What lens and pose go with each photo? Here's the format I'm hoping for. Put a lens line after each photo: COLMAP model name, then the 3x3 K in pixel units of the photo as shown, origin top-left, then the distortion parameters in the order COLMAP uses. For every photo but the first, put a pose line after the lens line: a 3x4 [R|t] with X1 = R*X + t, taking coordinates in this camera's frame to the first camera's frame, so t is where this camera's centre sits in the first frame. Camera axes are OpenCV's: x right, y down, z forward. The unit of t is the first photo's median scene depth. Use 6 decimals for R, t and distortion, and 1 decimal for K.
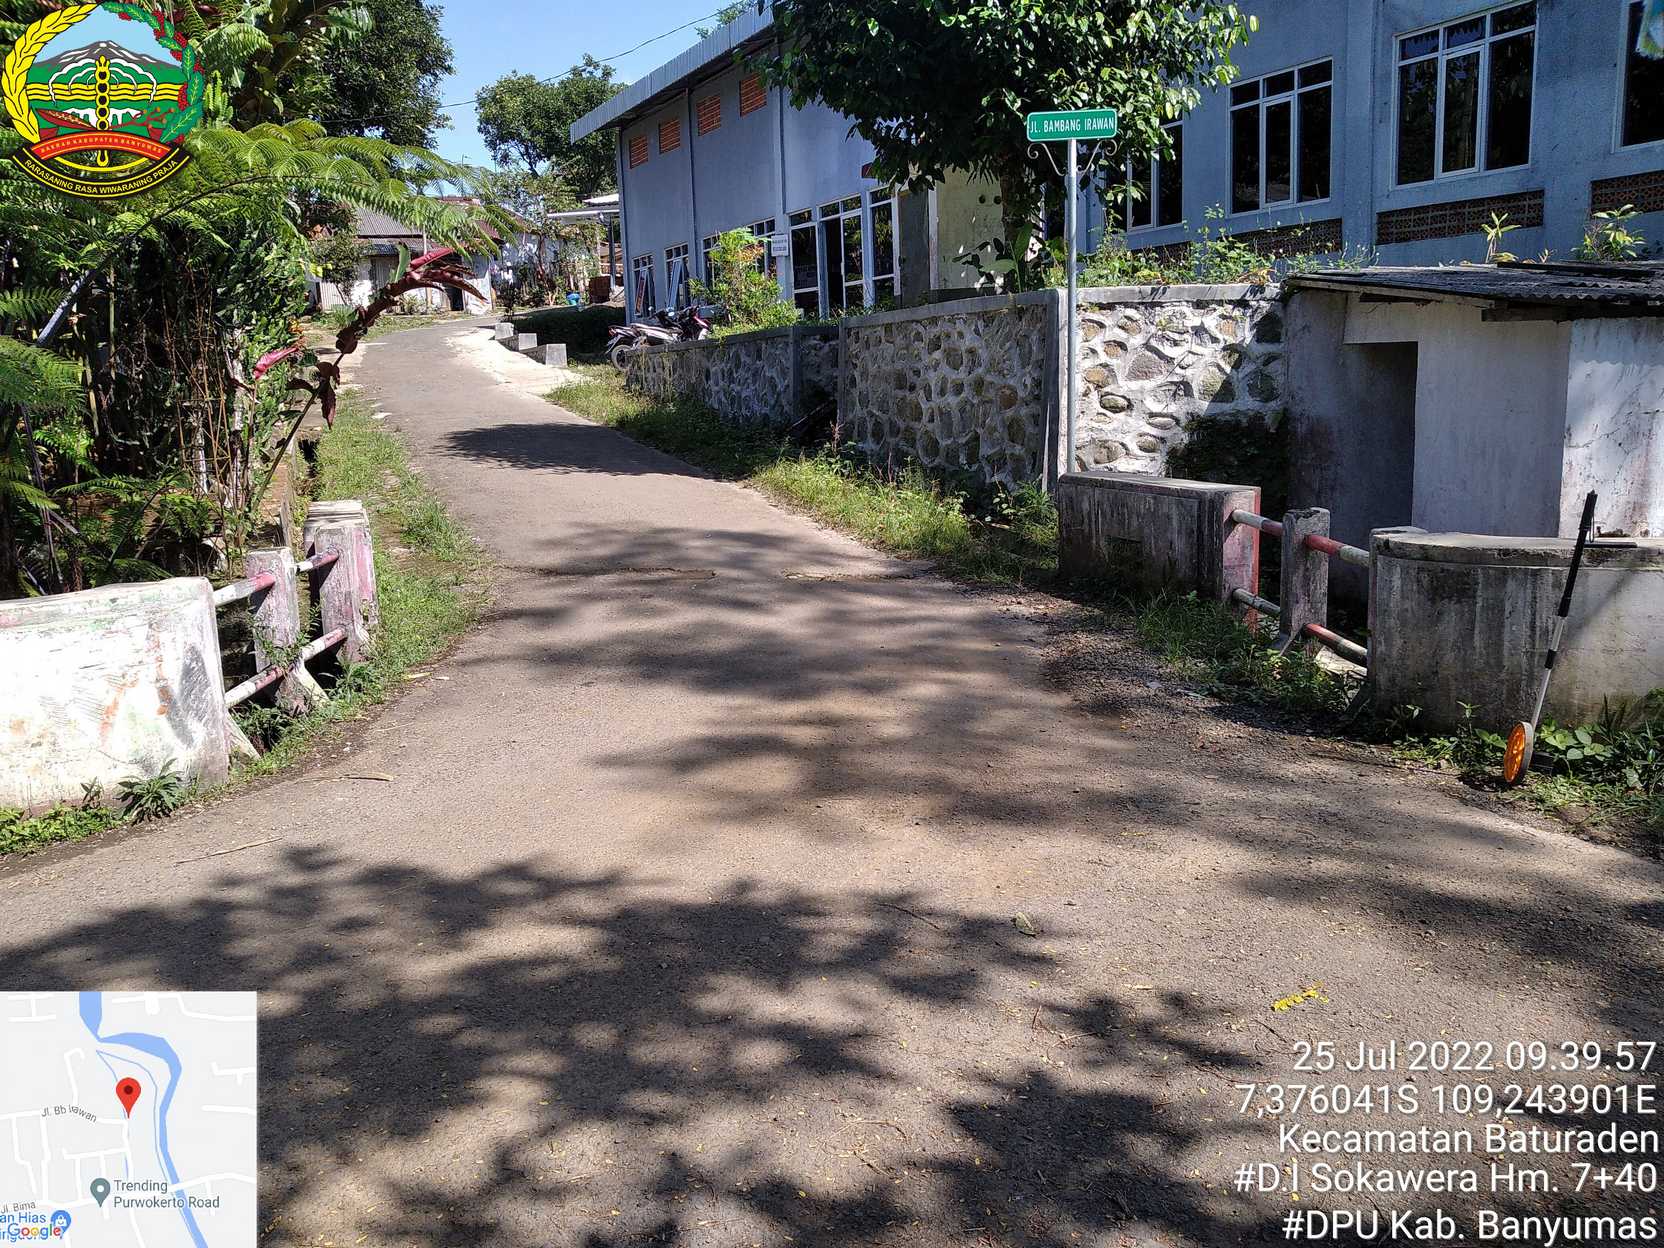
lens RADIAL K [[1392.6, 0, 835.7], [0, 1392.6, 619.8], [0, 0, 1]] dist [0.016134, -0.063902]
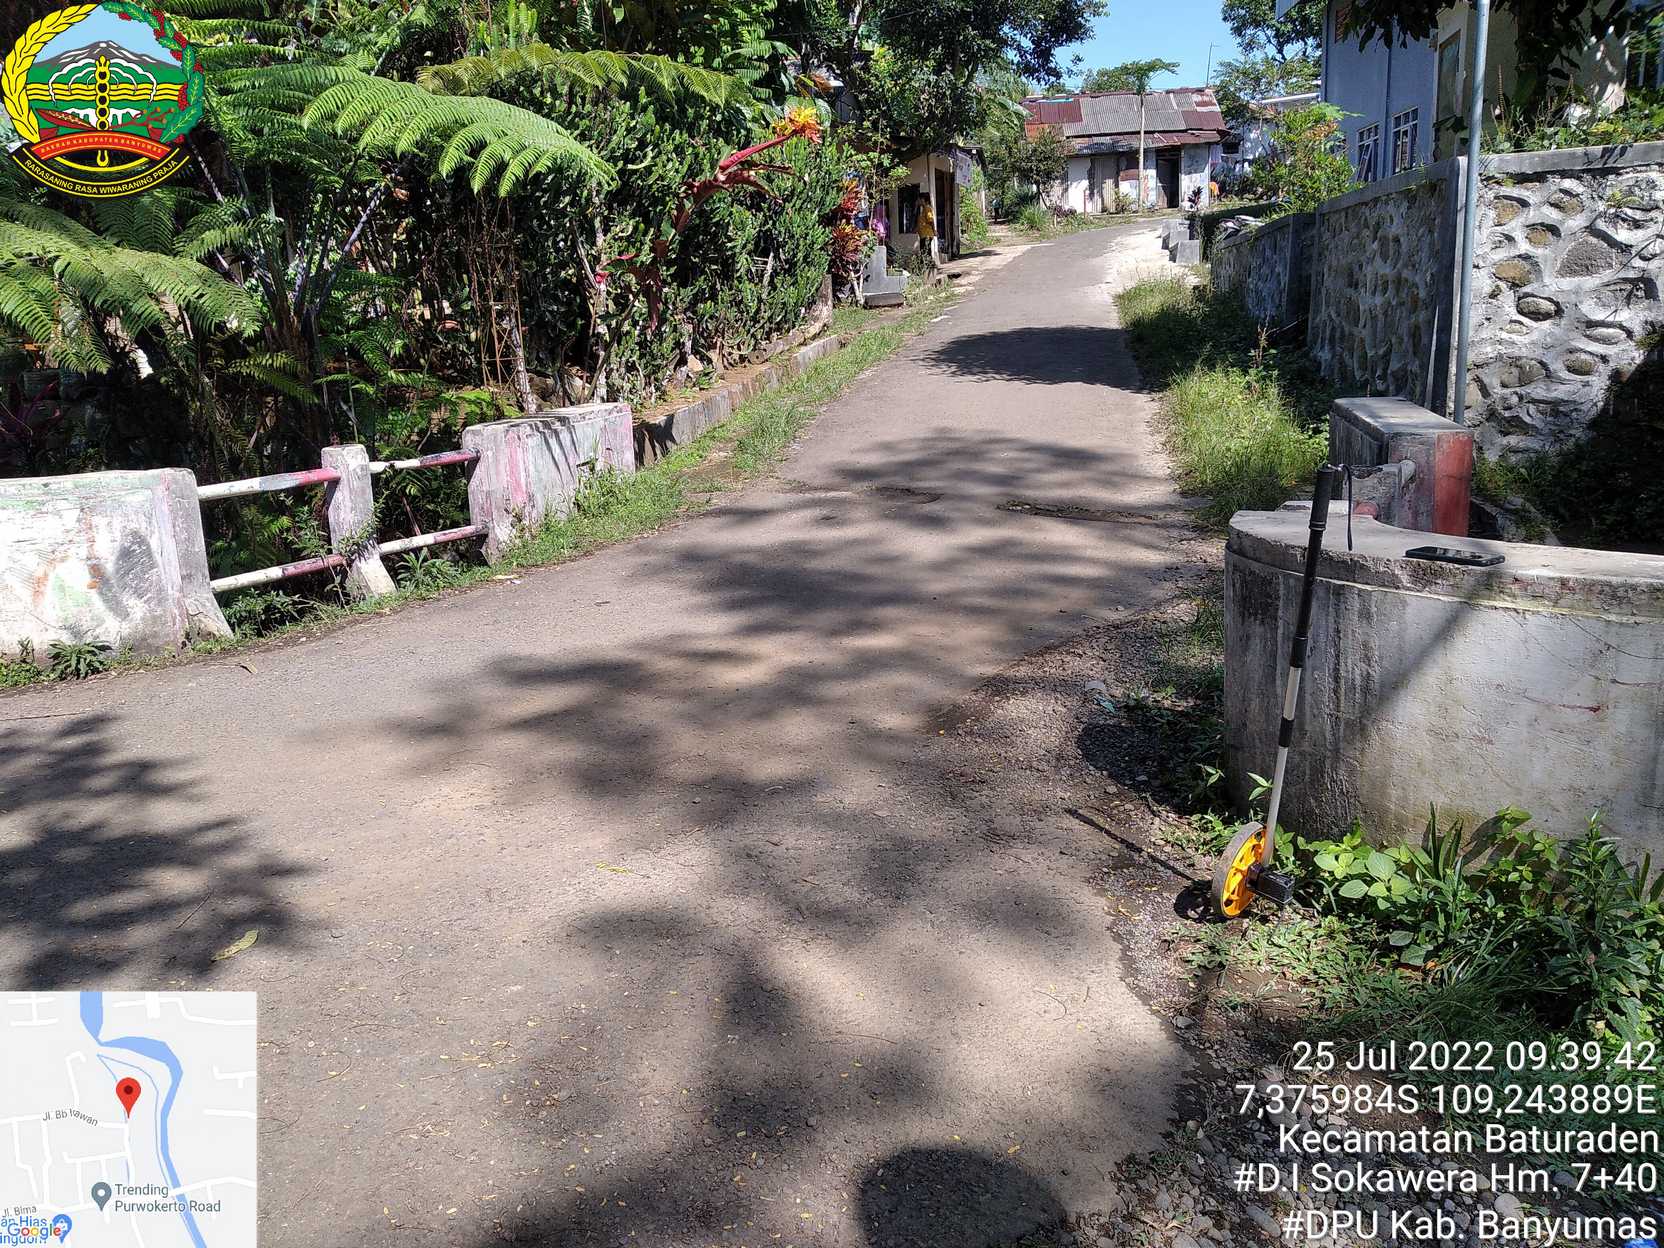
lens RADIAL K [[1392.6, 0, 831.9], [0, 1392.6, 624.2], [0, 0, 1]] dist [0.016134, -0.063902]
pose [[0.853242, 0.116185, -0.508409, 0.278508], [-0.079428, 0.992446, 0.093500, -0.026164], [0.515432, -0.039396, 0.856025, 0.156771]]
